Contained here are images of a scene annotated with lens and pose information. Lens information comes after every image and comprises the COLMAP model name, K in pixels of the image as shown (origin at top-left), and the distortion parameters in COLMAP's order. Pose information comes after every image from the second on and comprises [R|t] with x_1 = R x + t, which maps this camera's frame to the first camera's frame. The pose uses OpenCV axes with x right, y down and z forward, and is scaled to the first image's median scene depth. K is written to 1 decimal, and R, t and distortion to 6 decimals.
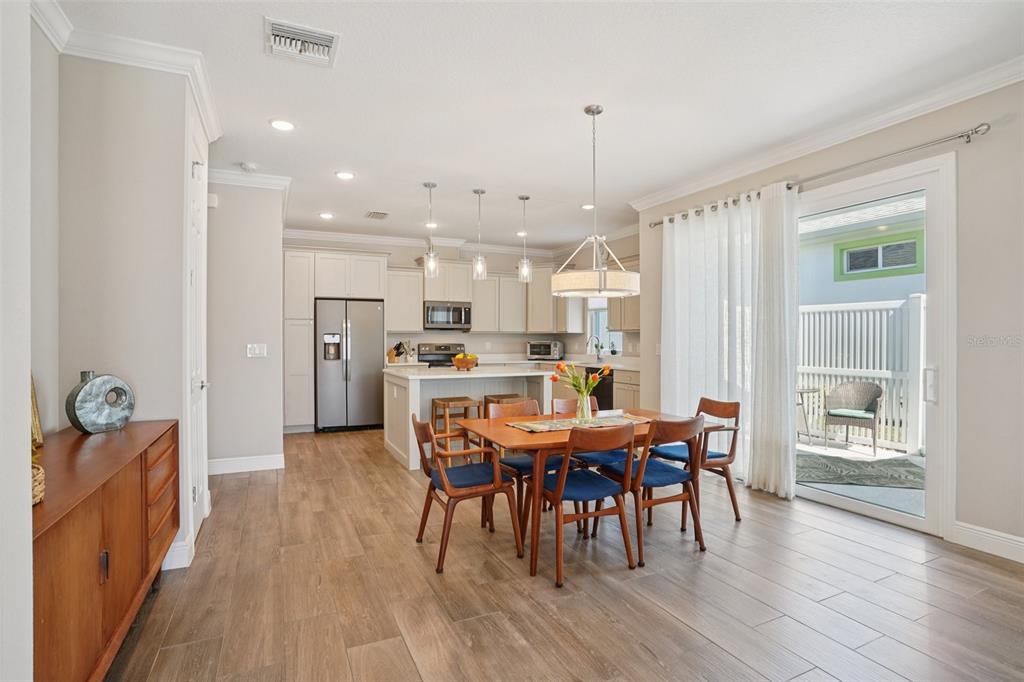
lens RADIAL K [[526.8, 0, 506.9], [0, 526.8, 335.8], [0, 0, 1]] dist [-0.087275, 0.065053]
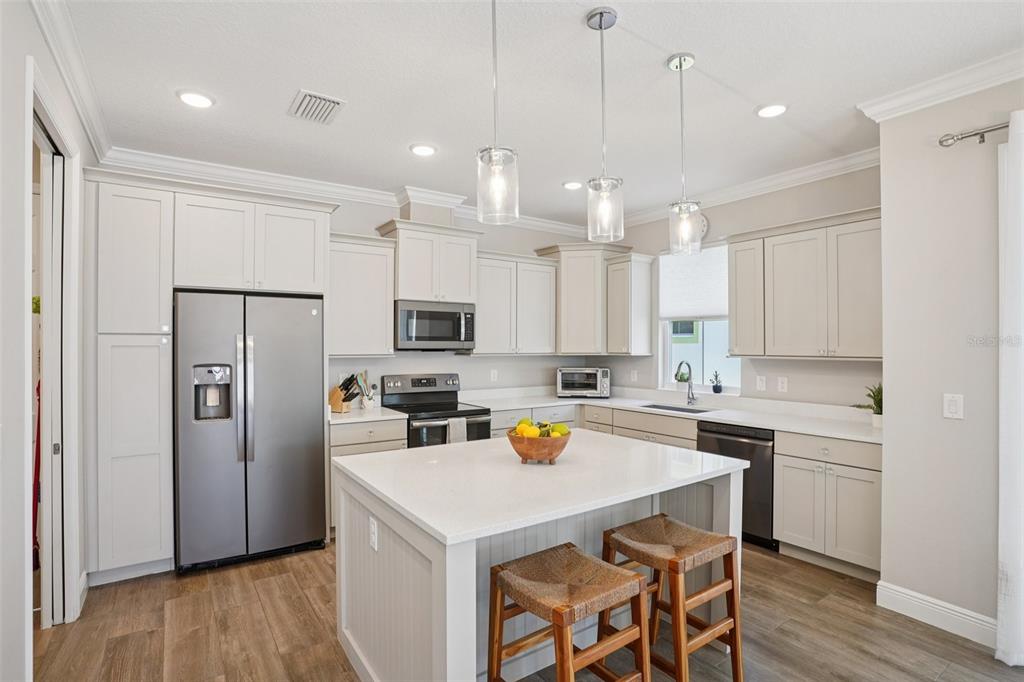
lens RADIAL K [[508.9, 0, 517.6], [0, 508.9, 343.0], [0, 0, 1]] dist [-0.063971, 0.033549]
pose [[0.981163, -0.000466, 0.193183, -0.135199], [0.000492, 1.000000, -0.000090, -0.020956], [-0.193183, 0.000184, 0.981163, 0.450157]]
